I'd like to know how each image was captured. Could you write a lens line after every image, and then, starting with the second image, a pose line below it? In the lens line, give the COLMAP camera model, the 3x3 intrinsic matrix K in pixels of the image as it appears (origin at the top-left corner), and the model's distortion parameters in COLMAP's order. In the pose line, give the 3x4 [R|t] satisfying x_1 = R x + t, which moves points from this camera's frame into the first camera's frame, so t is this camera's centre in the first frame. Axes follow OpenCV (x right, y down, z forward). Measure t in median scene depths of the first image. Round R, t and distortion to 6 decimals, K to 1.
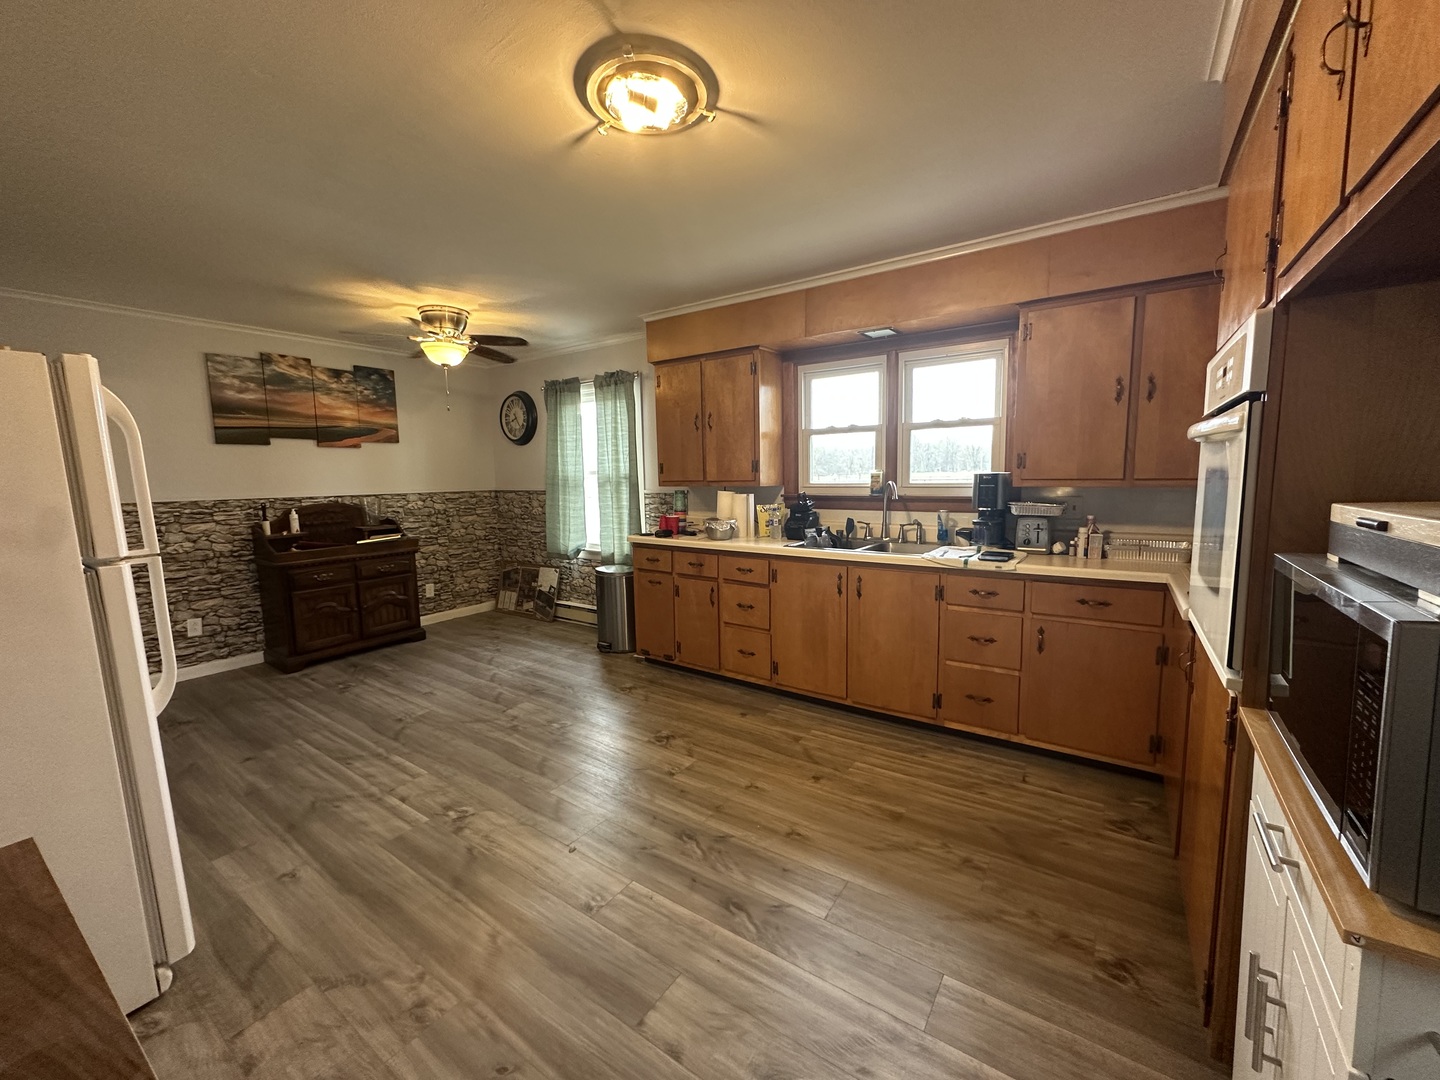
lens RADIAL K [[573.1, 0, 722.2], [0, 573.1, 538.9], [0, 0, 1]] dist [-0.003581, 0.000159]
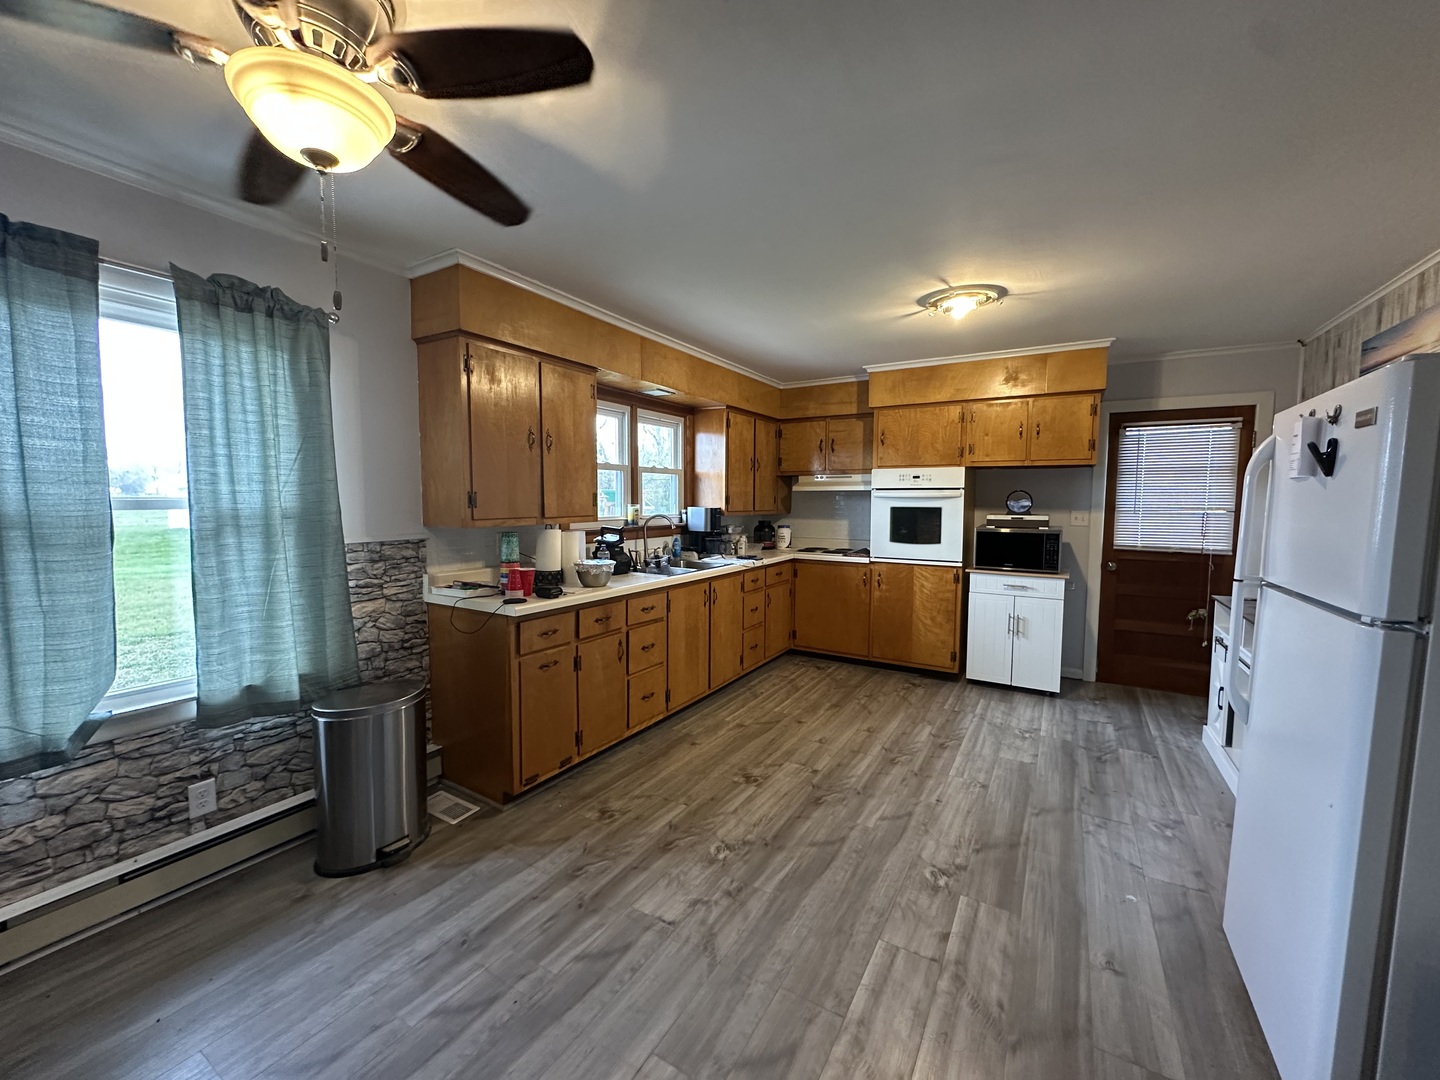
lens RADIAL K [[573.1, 0, 722.2], [0, 573.1, 538.9], [0, 0, 1]] dist [-0.003581, 0.000159]
pose [[-0.064114, -0.054430, 0.996457, -1.037733], [0.110868, 0.991942, 0.061317, -0.120043], [-0.991765, 0.114407, -0.057562, 1.046733]]
